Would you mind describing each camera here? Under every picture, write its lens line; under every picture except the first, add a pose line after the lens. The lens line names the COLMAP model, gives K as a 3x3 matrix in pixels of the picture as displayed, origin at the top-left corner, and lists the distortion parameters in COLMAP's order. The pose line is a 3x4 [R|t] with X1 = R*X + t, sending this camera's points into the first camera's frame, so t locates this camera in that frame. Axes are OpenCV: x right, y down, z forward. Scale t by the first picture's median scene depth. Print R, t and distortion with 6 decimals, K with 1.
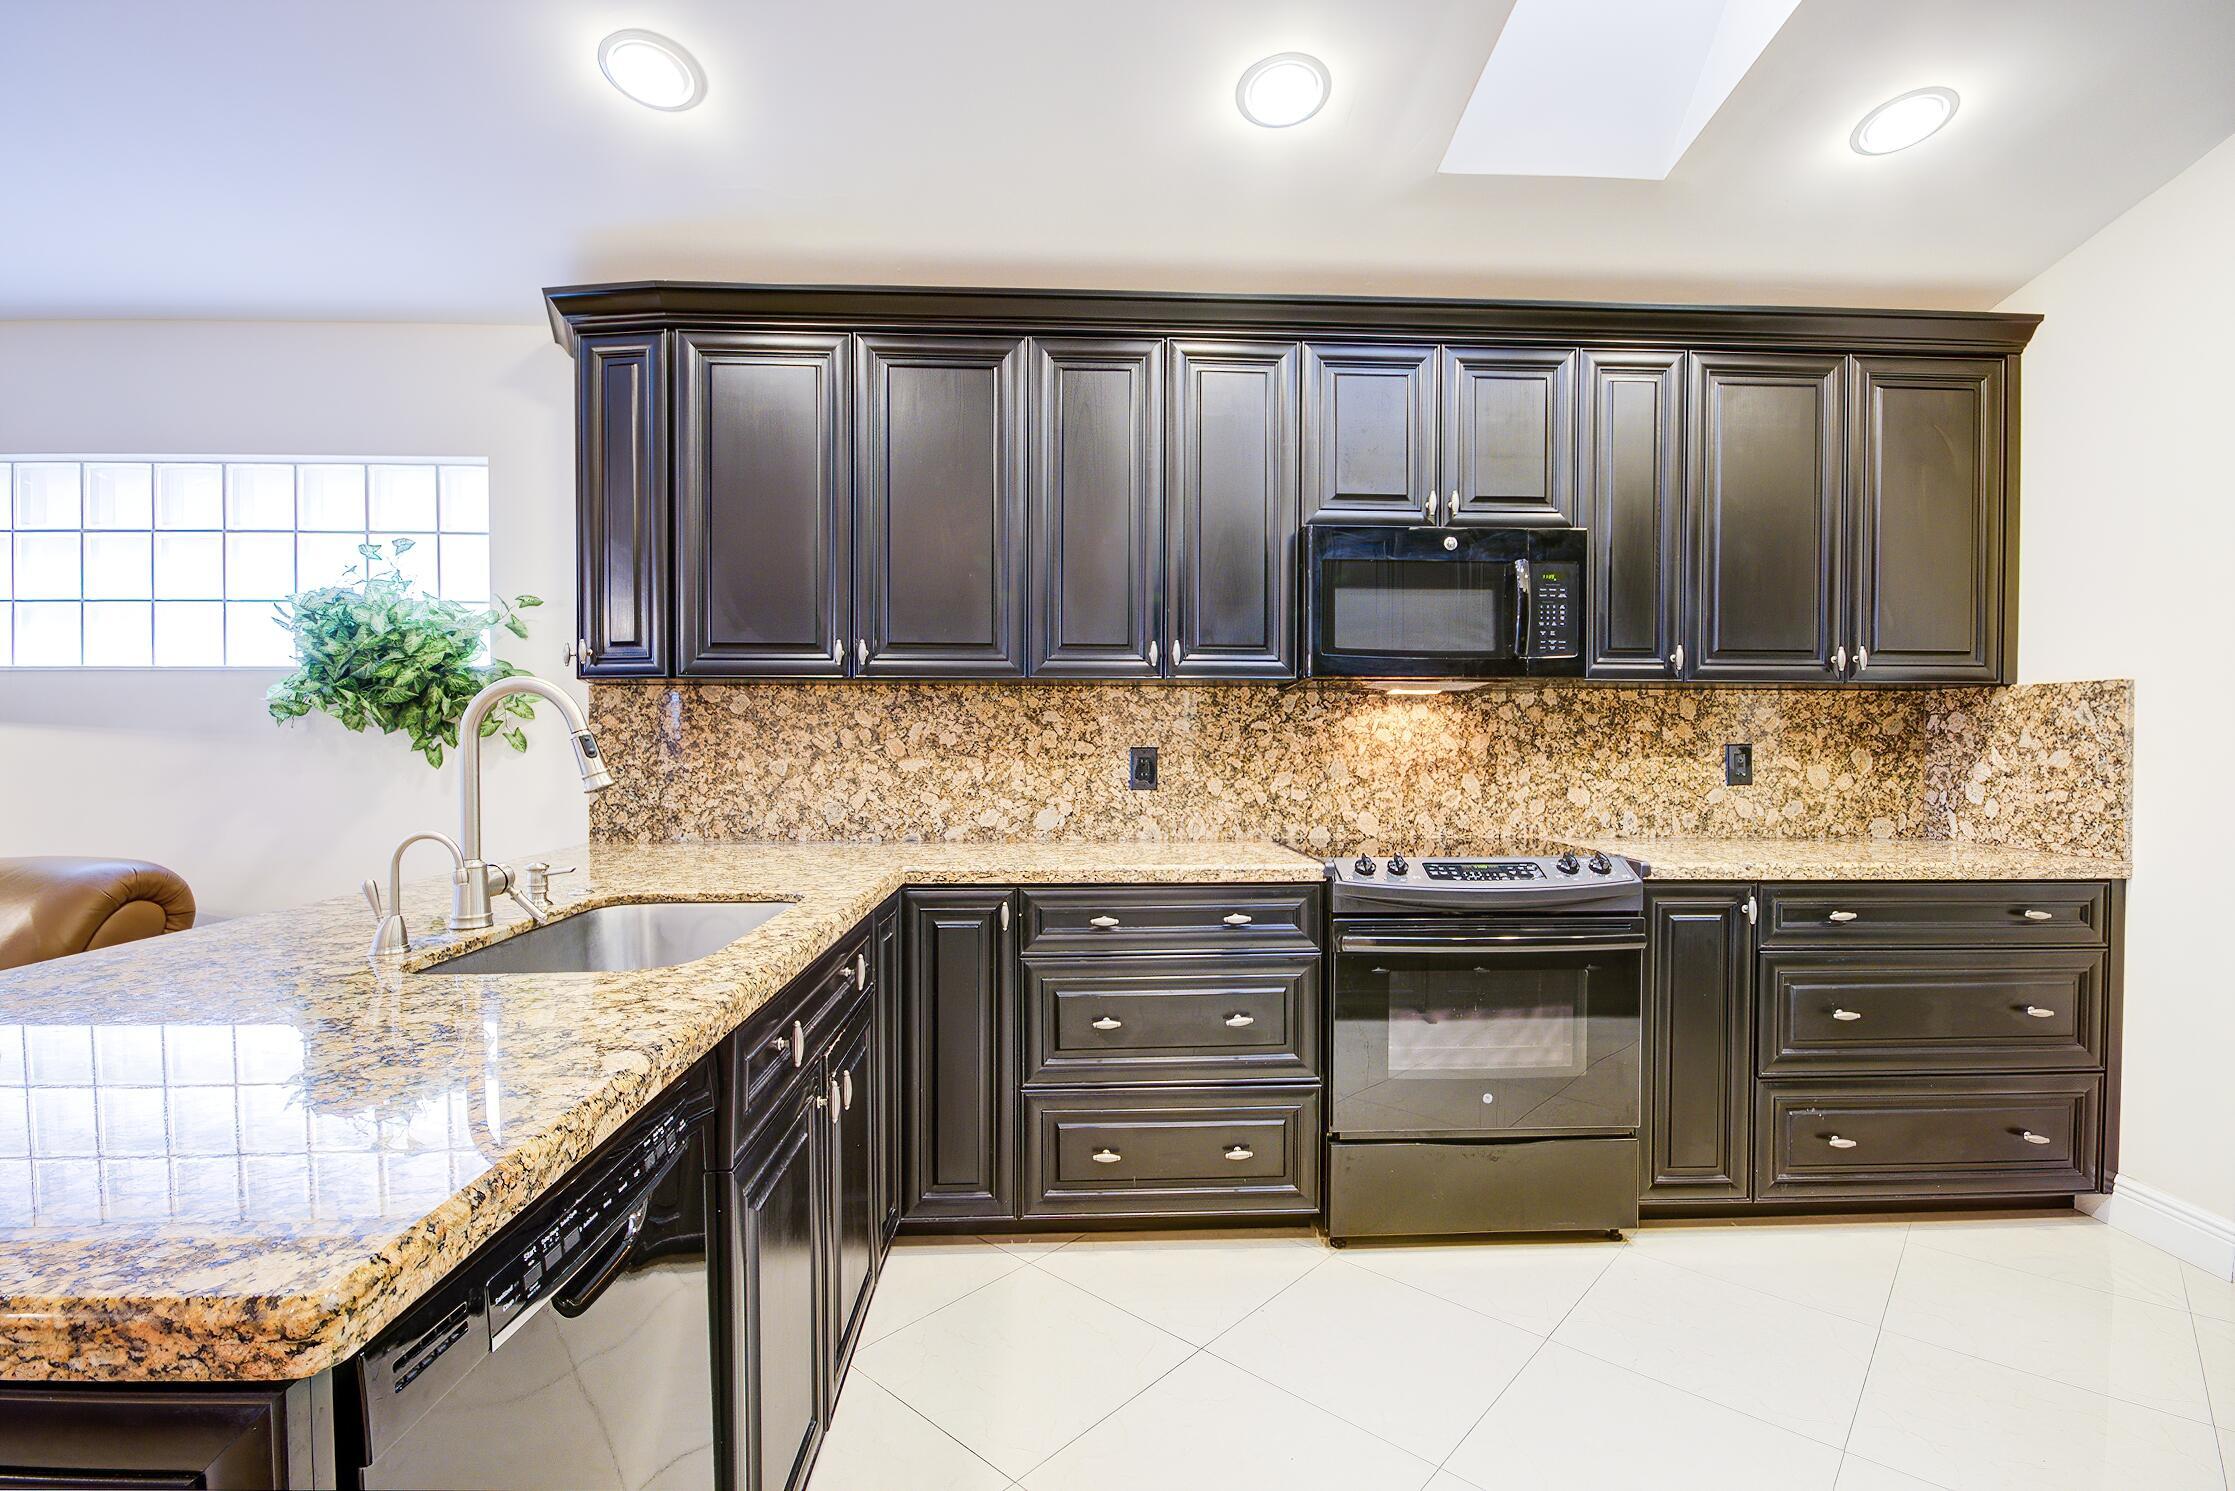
lens RADIAL K [[1074.5, 0, 1121.0], [0, 1074.5, 760.1], [0, 0, 1]] dist [-0.007486, -0.002411]
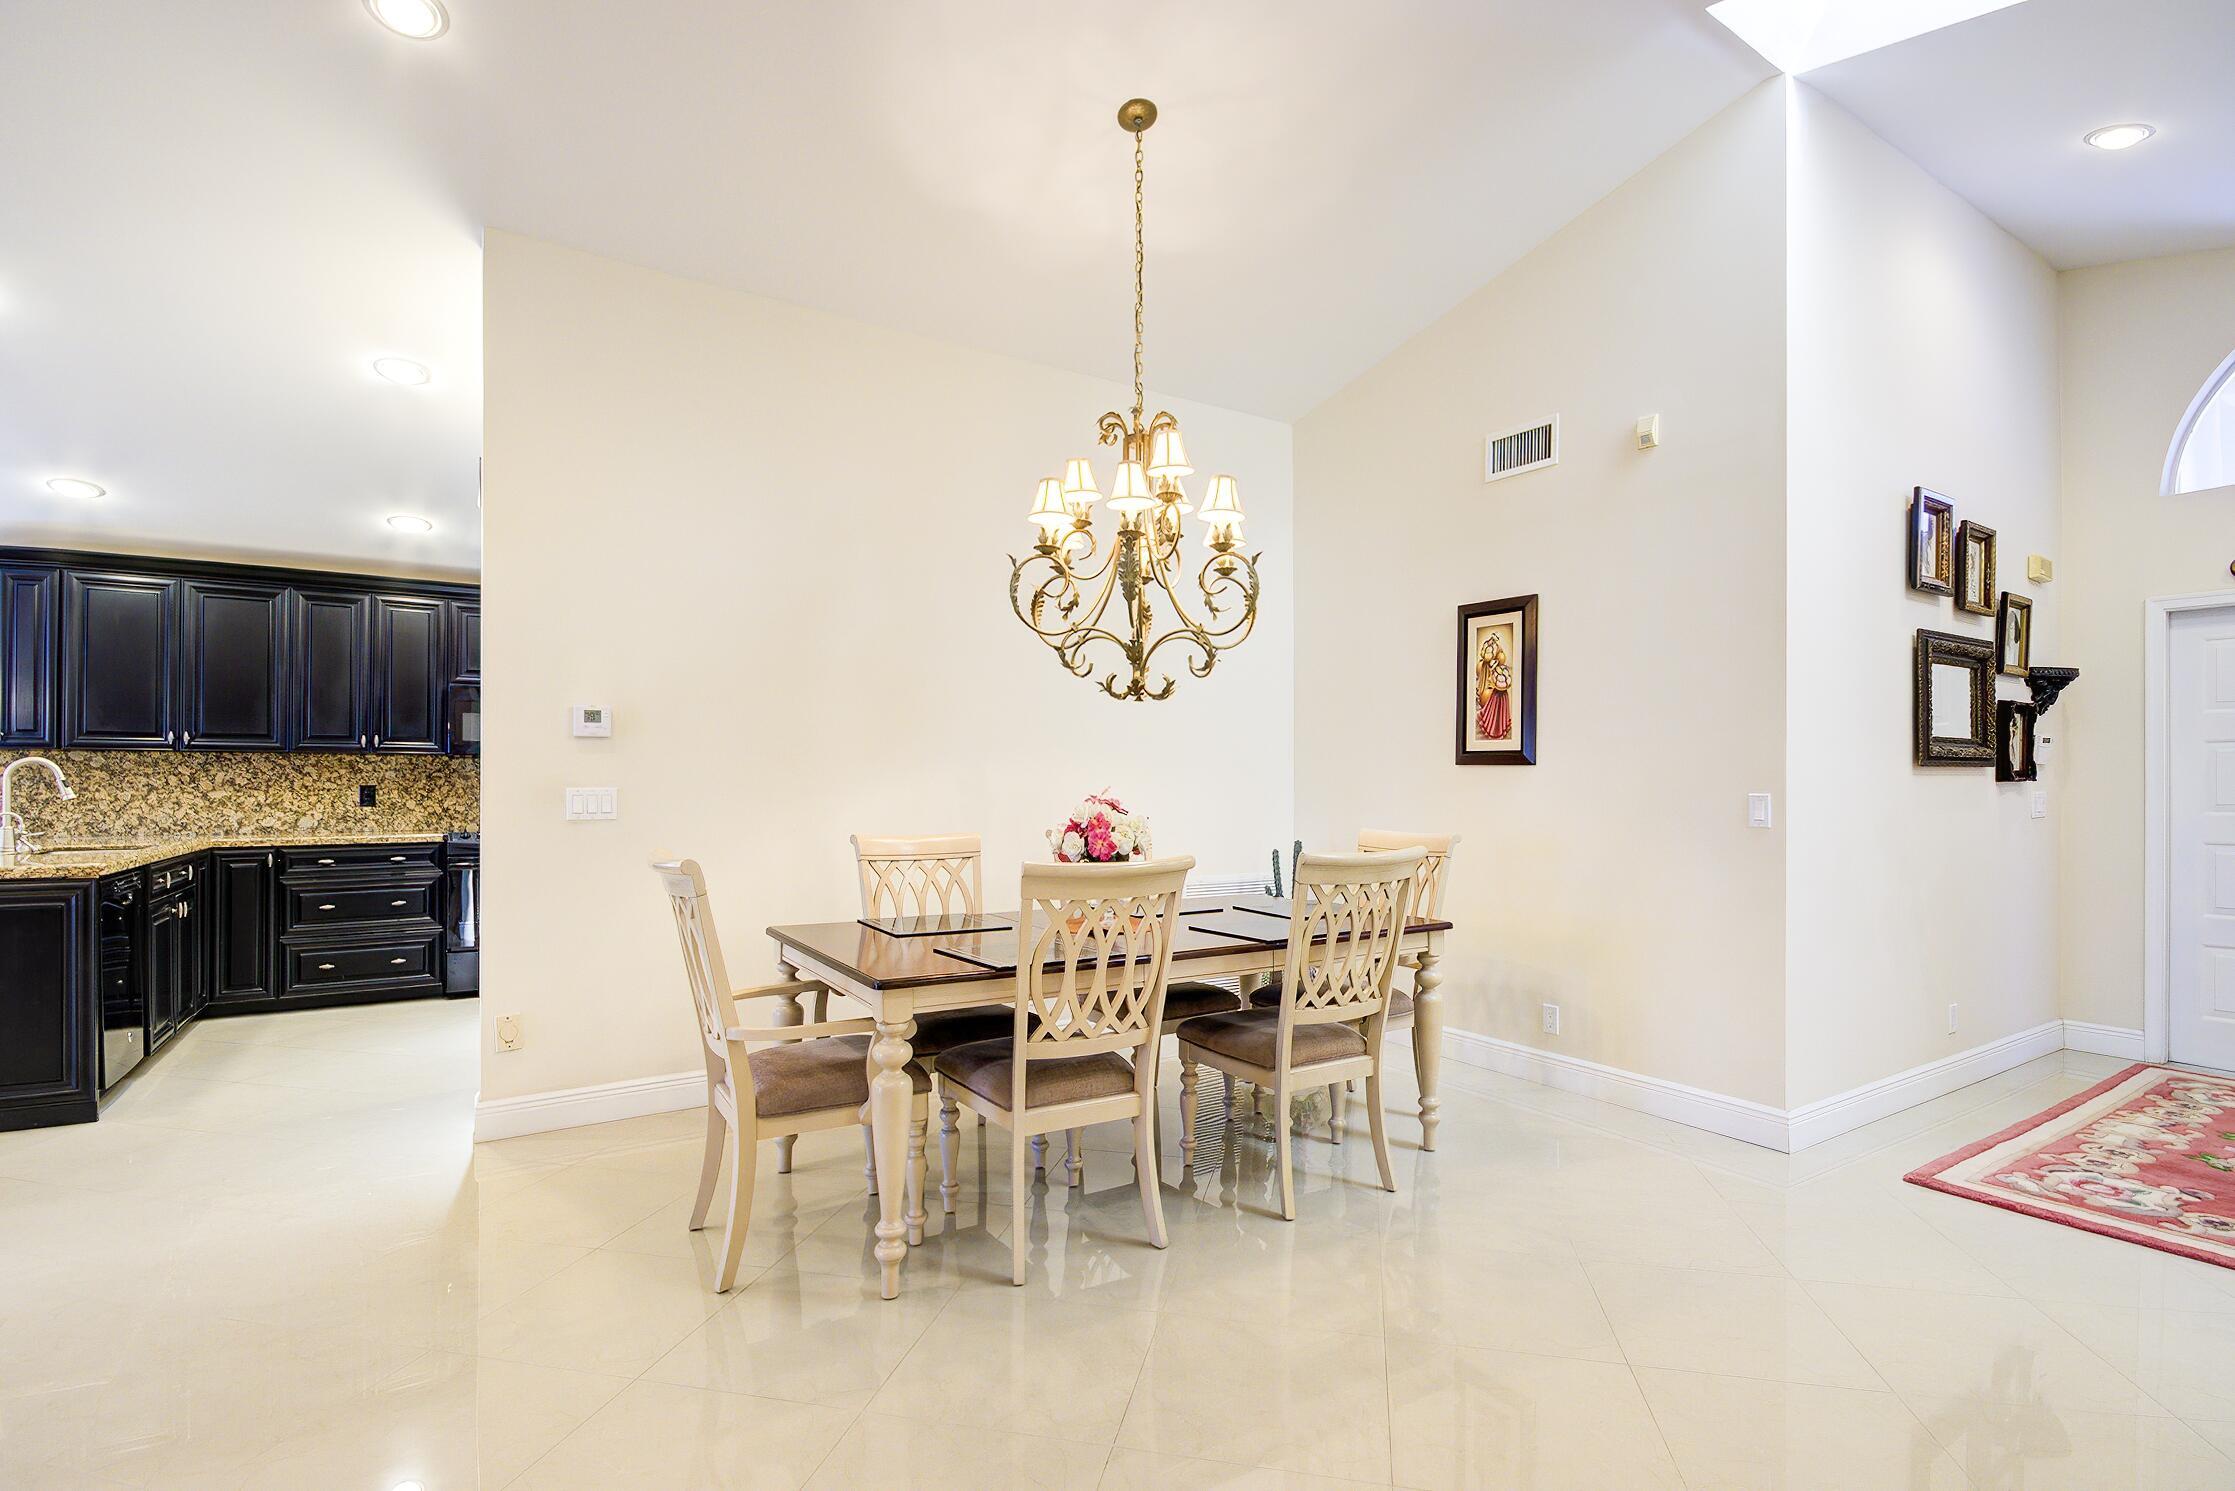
lens RADIAL K [[1074.5, 0, 1151.0], [0, 1074.5, 783.0], [0, 0, 1]] dist [-0.007486, -0.002411]
pose [[0.865851, 0.000443, 0.500302, 0.291341], [0.009306, 0.999812, -0.016992, 0.031637], [-0.500216, 0.019368, 0.865684, -1.459797]]
